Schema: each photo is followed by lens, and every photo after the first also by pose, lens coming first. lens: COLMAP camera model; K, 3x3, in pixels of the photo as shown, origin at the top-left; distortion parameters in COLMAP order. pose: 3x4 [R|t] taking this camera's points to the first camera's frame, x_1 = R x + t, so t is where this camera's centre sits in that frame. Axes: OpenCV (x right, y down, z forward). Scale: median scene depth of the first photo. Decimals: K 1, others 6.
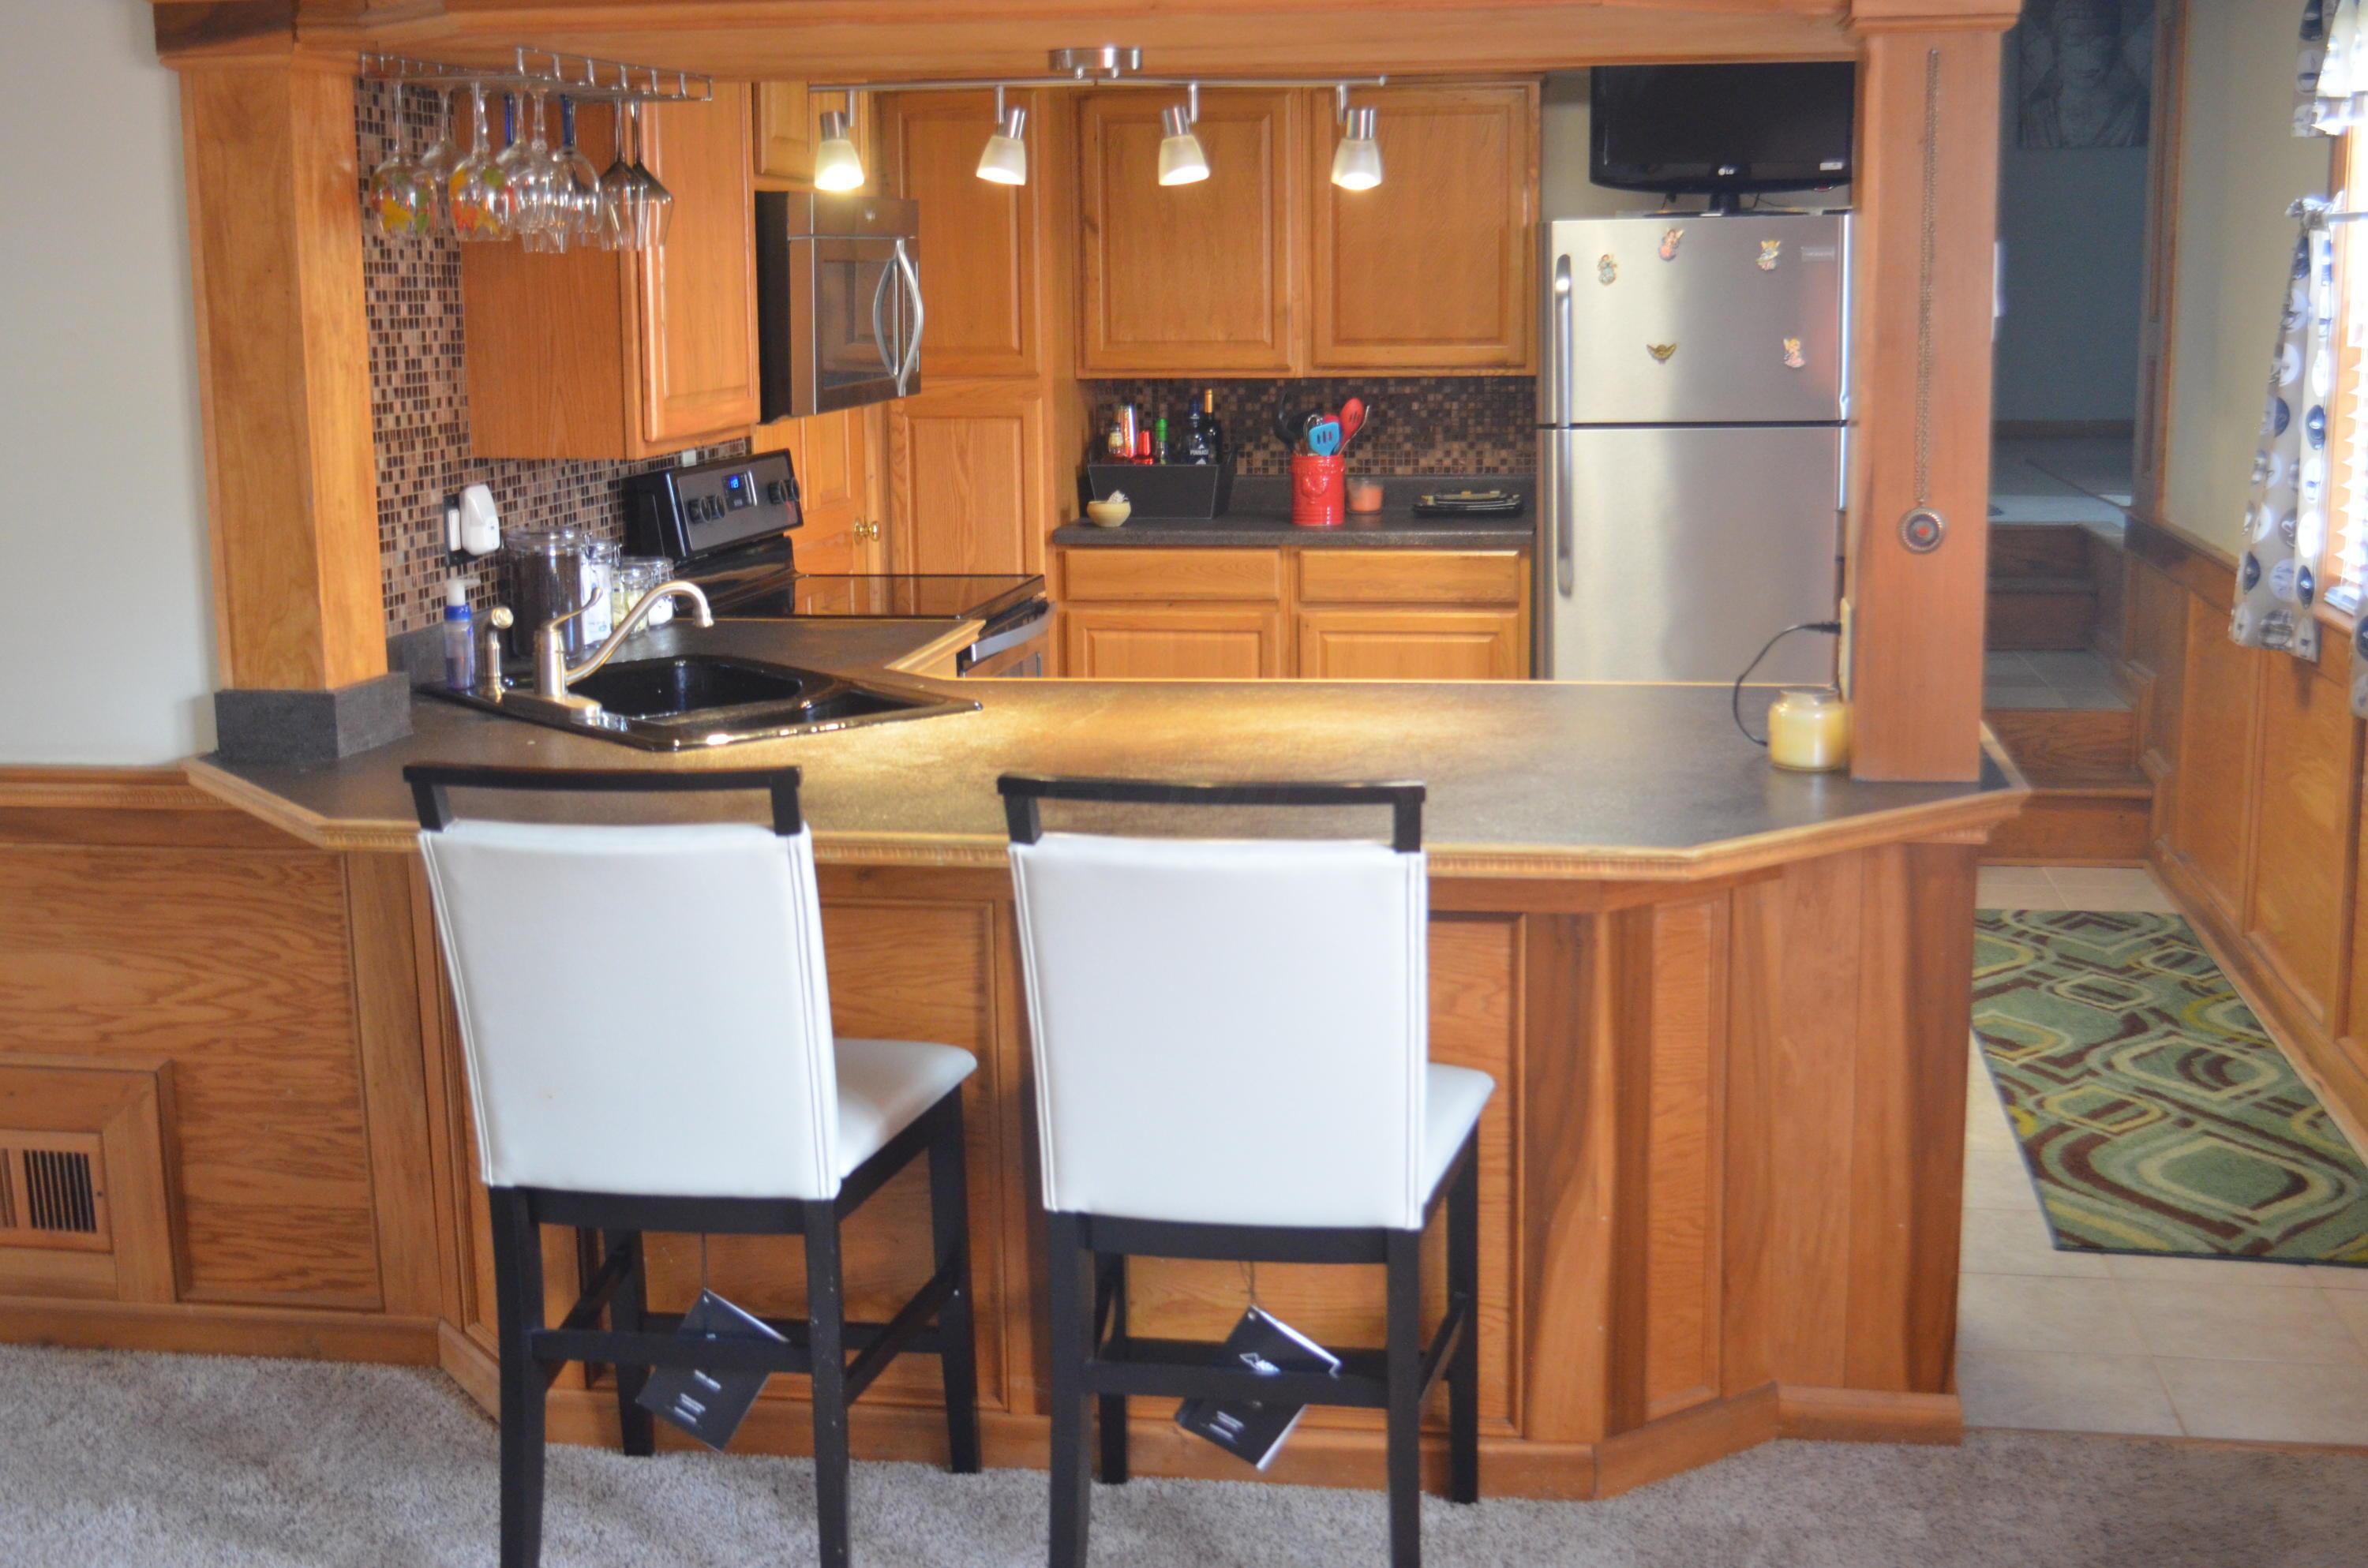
lens RADIAL K [[2722.5, 0, 1207.0], [0, 2722.5, 746.1], [0, 0, 1]] dist [-0.046019, 0.000000]
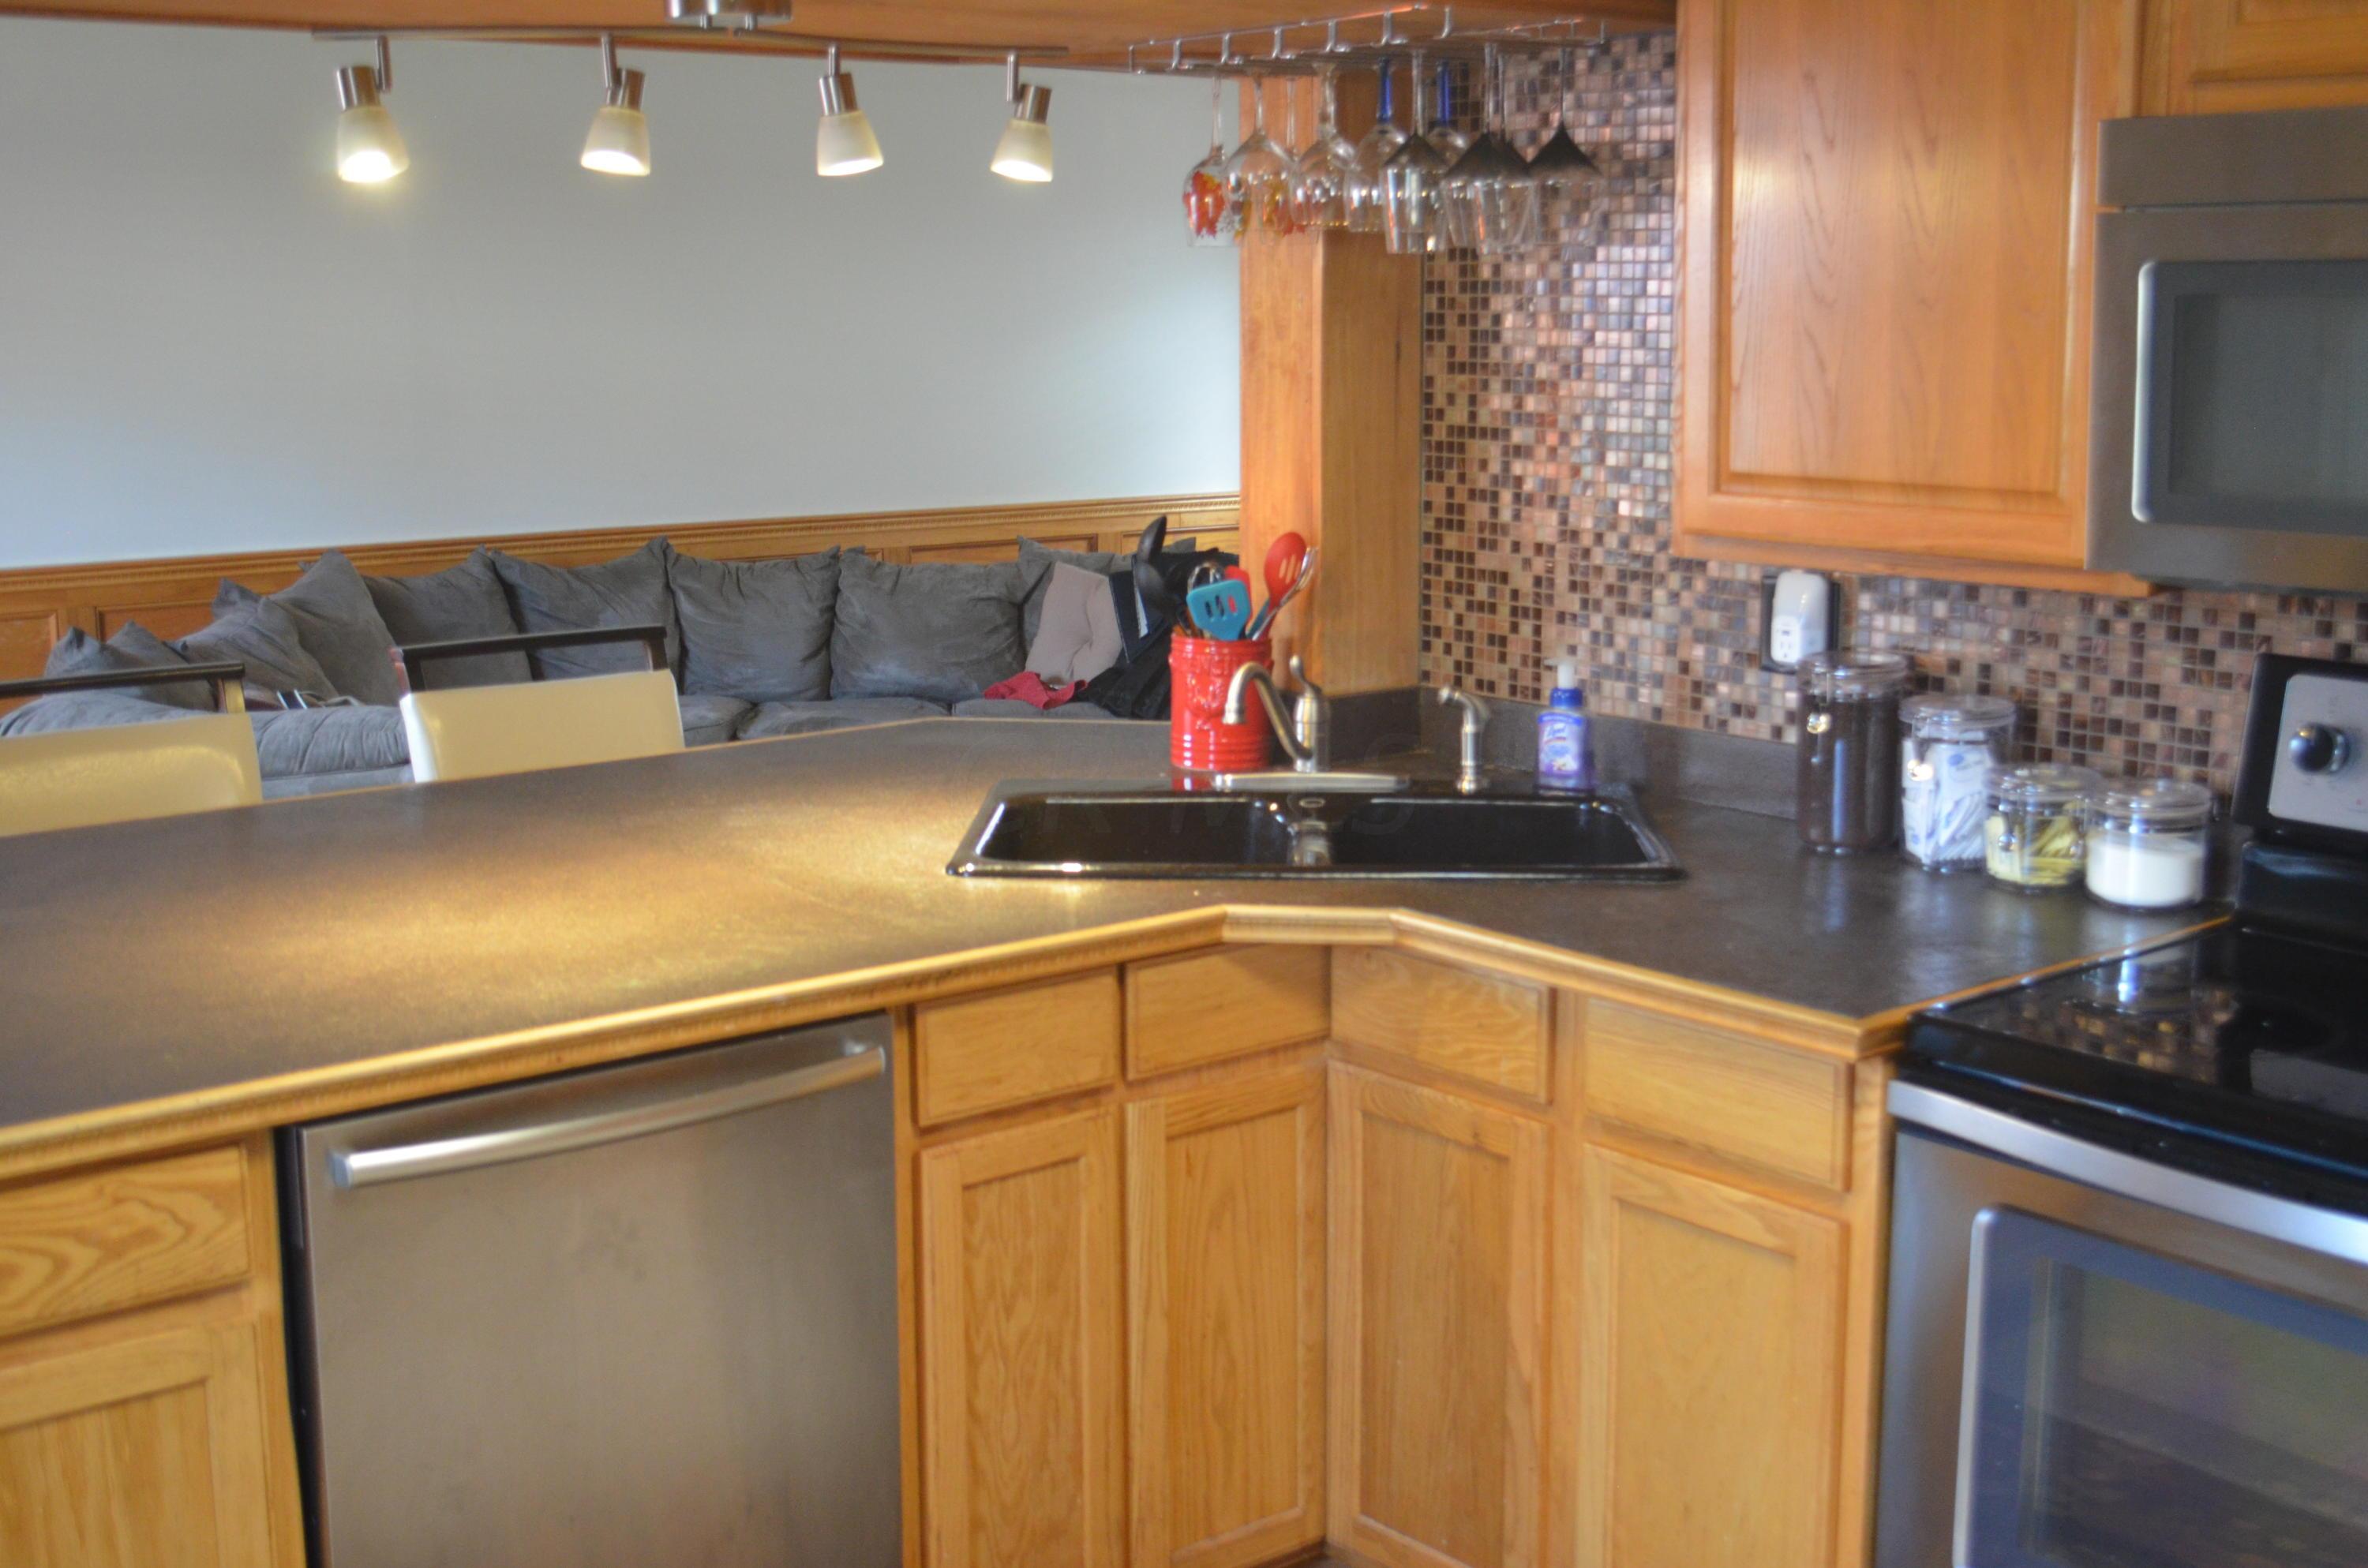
lens RADIAL K [[2722.5, 0, 1216.8], [0, 2722.5, 784.0], [0, 0, 1]] dist [-0.046019, 0.000000]
pose [[-0.658842, 0.151382, -0.736892, 0.363708], [-0.115109, 0.947723, 0.297610, -0.233670], [0.743422, 0.280901, -0.606975, 1.305065]]
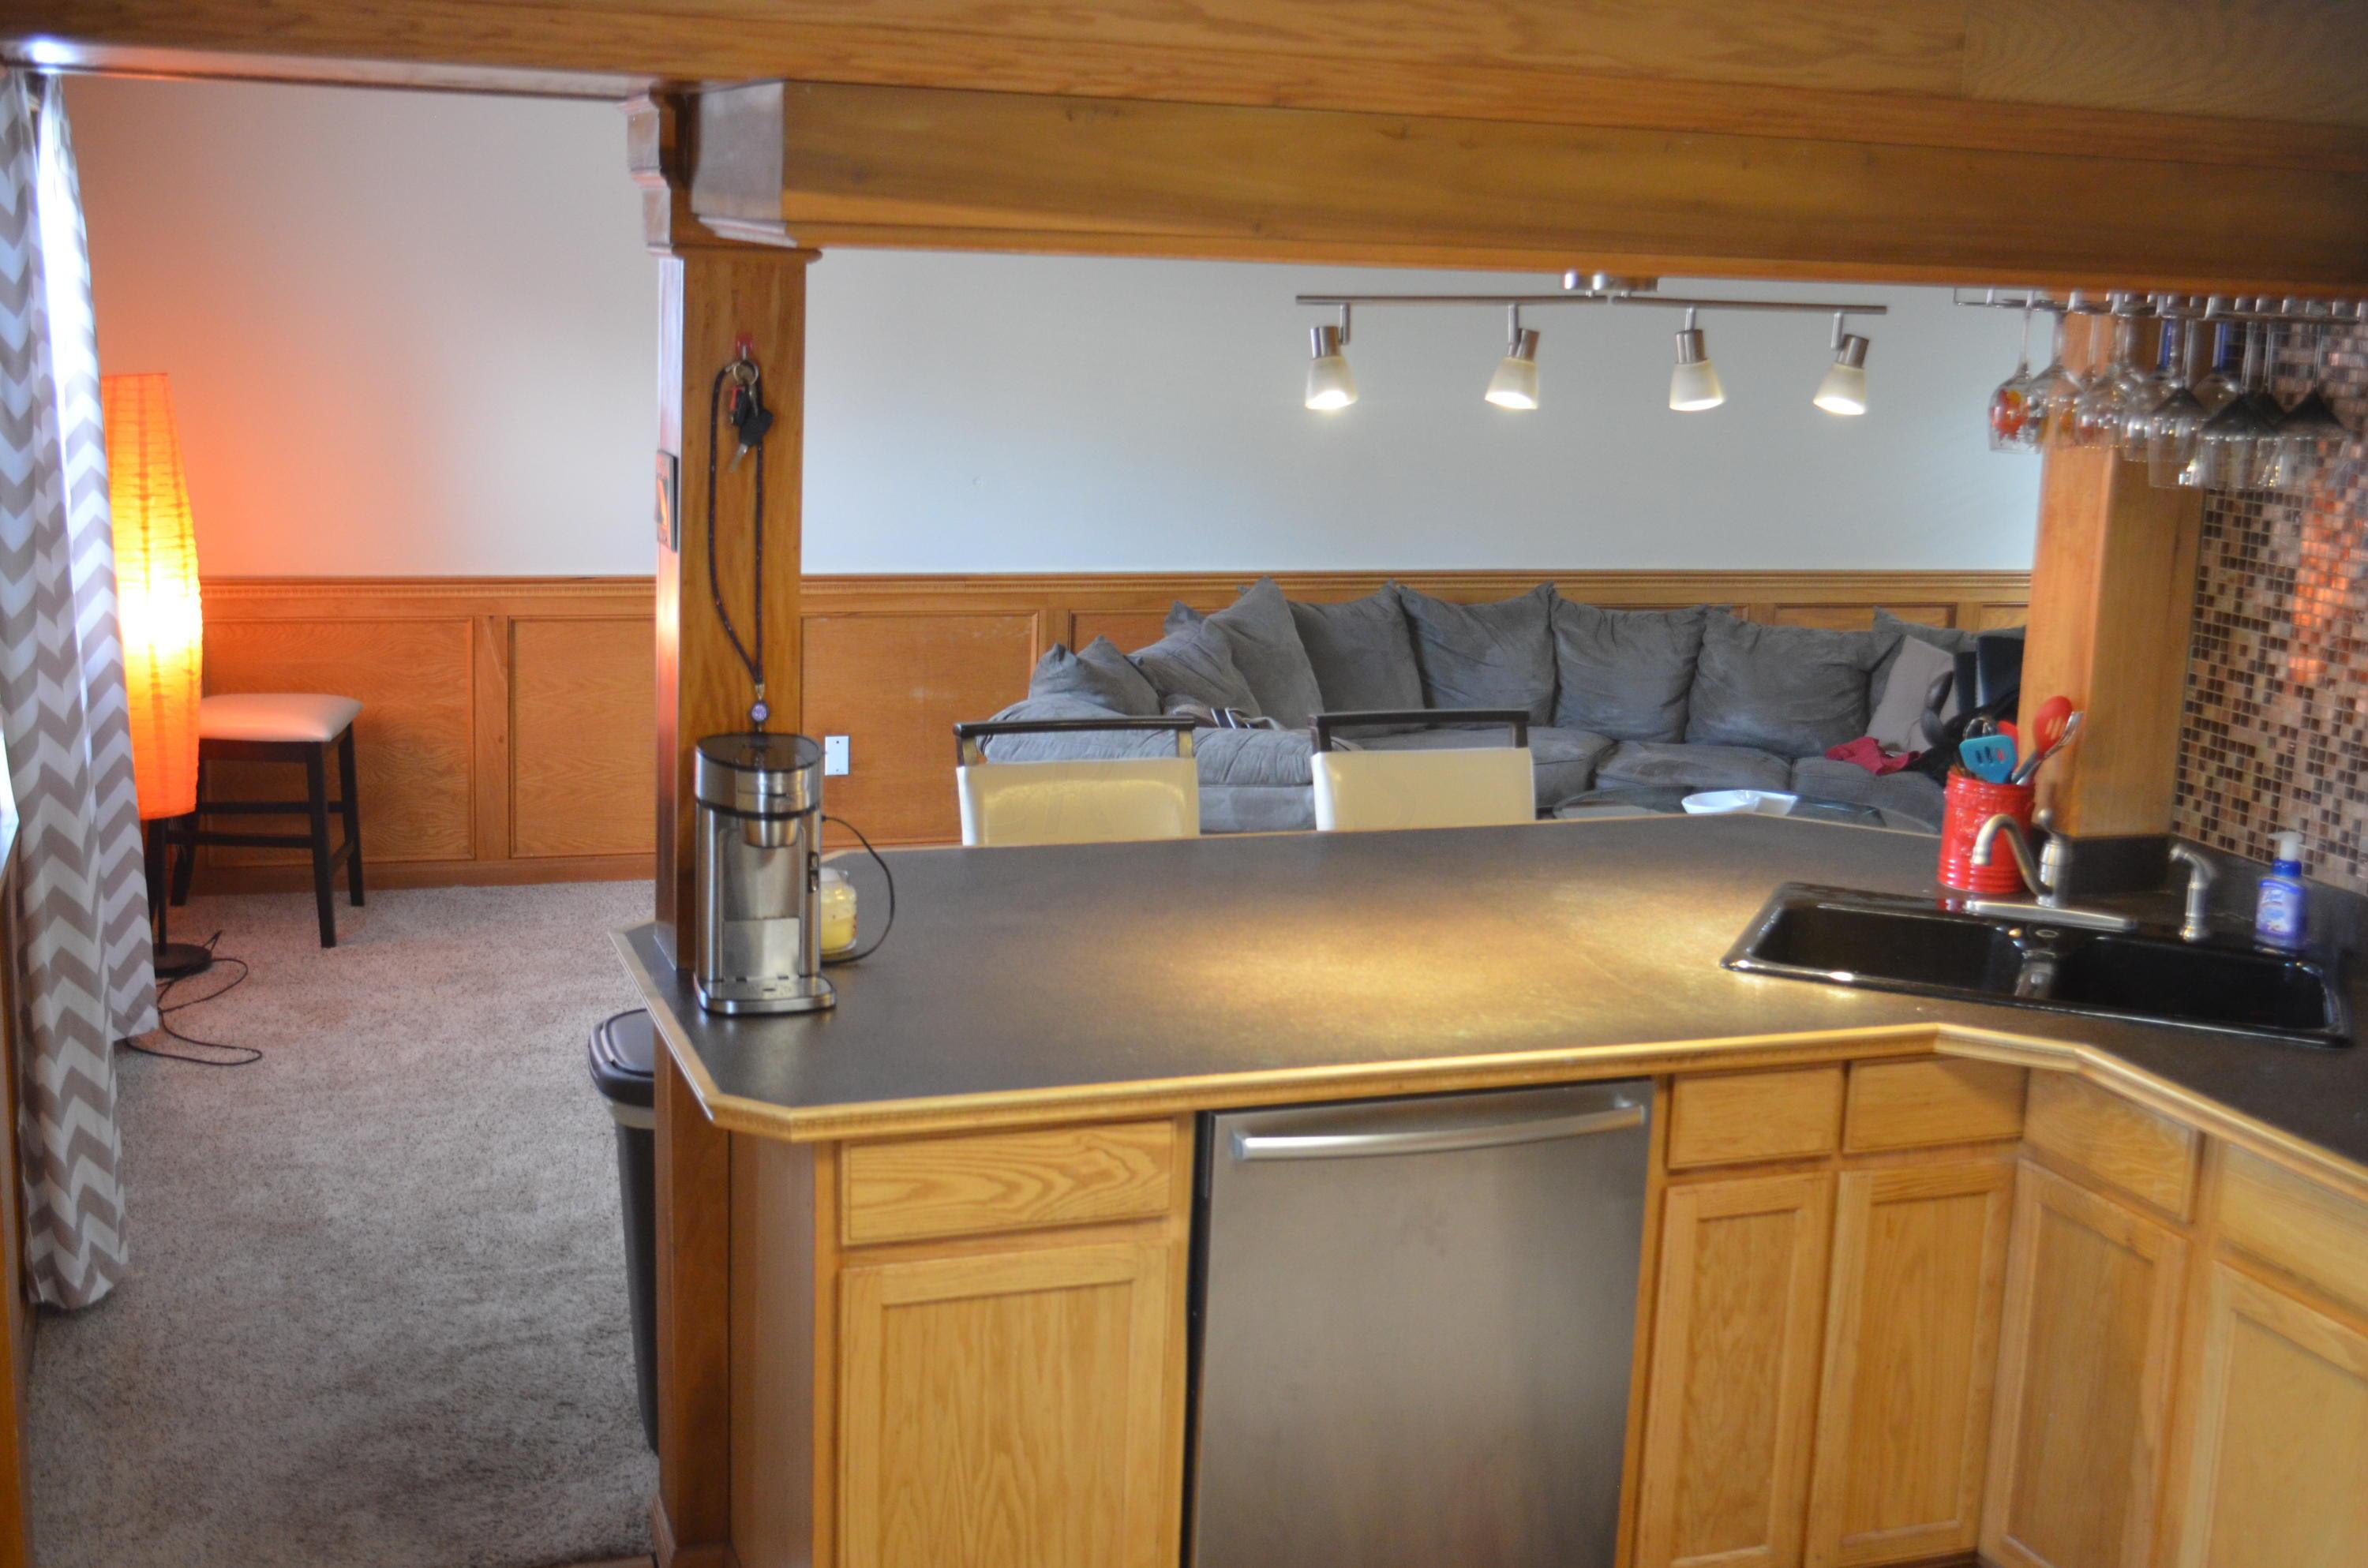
lens RADIAL K [[2722.5, 0, 1193.7], [0, 2722.5, 784.4], [0, 0, 1]] dist [-0.046019, 0.000000]
pose [[-0.873300, 0.080026, -0.480566, 0.452411], [-0.103904, 0.933127, 0.344206, -0.326010], [0.475974, 0.350528, -0.806585, 1.428509]]
